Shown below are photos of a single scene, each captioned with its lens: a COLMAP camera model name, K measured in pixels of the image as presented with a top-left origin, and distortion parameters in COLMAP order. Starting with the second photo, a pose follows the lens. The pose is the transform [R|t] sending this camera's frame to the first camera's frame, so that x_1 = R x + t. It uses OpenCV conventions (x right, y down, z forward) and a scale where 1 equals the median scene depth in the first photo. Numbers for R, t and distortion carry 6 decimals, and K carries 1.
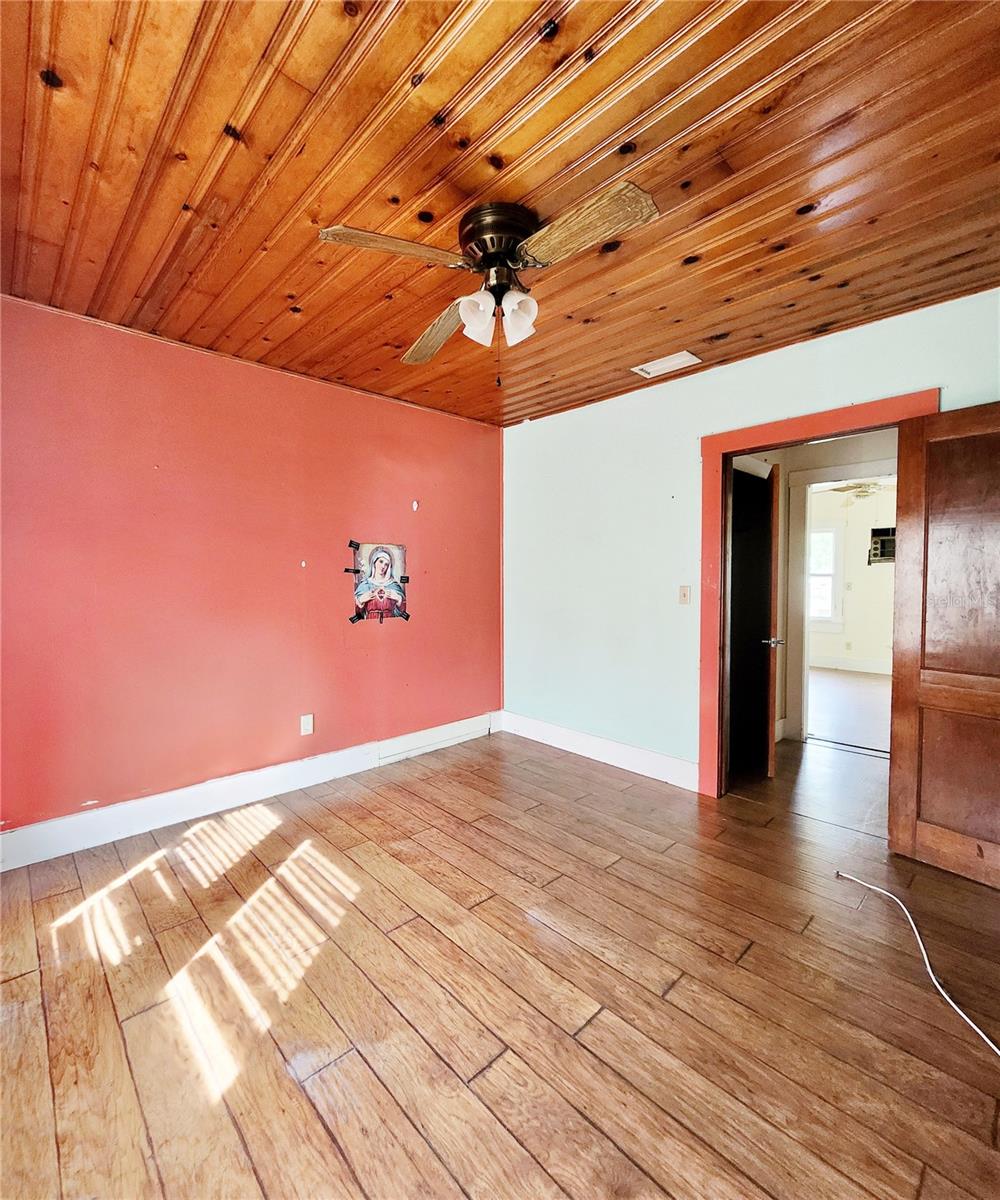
lens RADIAL K [[526.4, 0, 498.7], [0, 526.4, 598.3], [0, 0, 1]] dist [-0.002066, 0.000518]
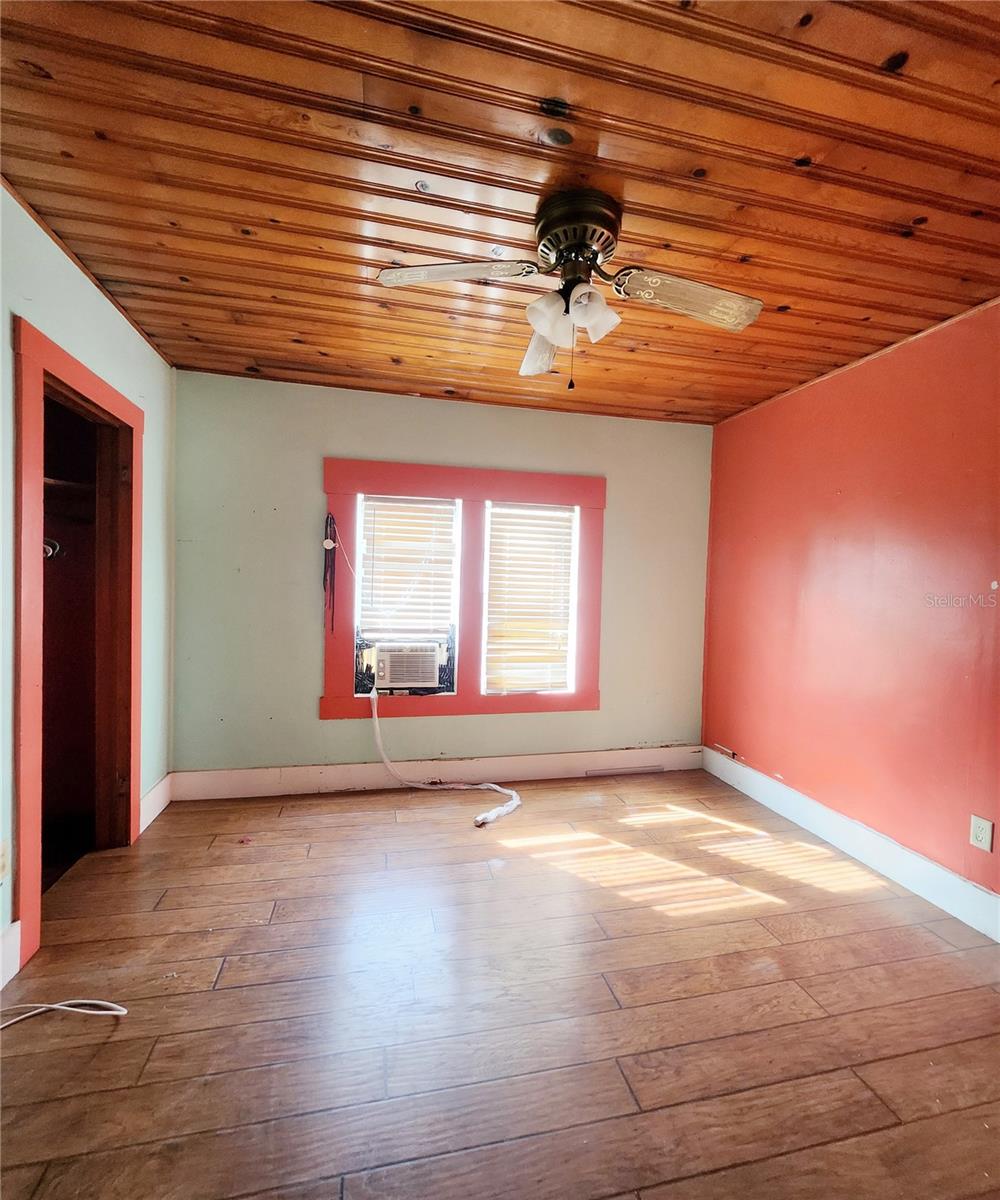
lens RADIAL K [[526.4, 0, 495.2], [0, 526.4, 599.7], [0, 0, 1]] dist [-0.002066, 0.000518]
pose [[-0.510491, 0.019135, -0.859670, 0.697196], [-0.065161, 0.996017, 0.060864, -0.069753], [0.857410, 0.087087, -0.507211, 1.101398]]
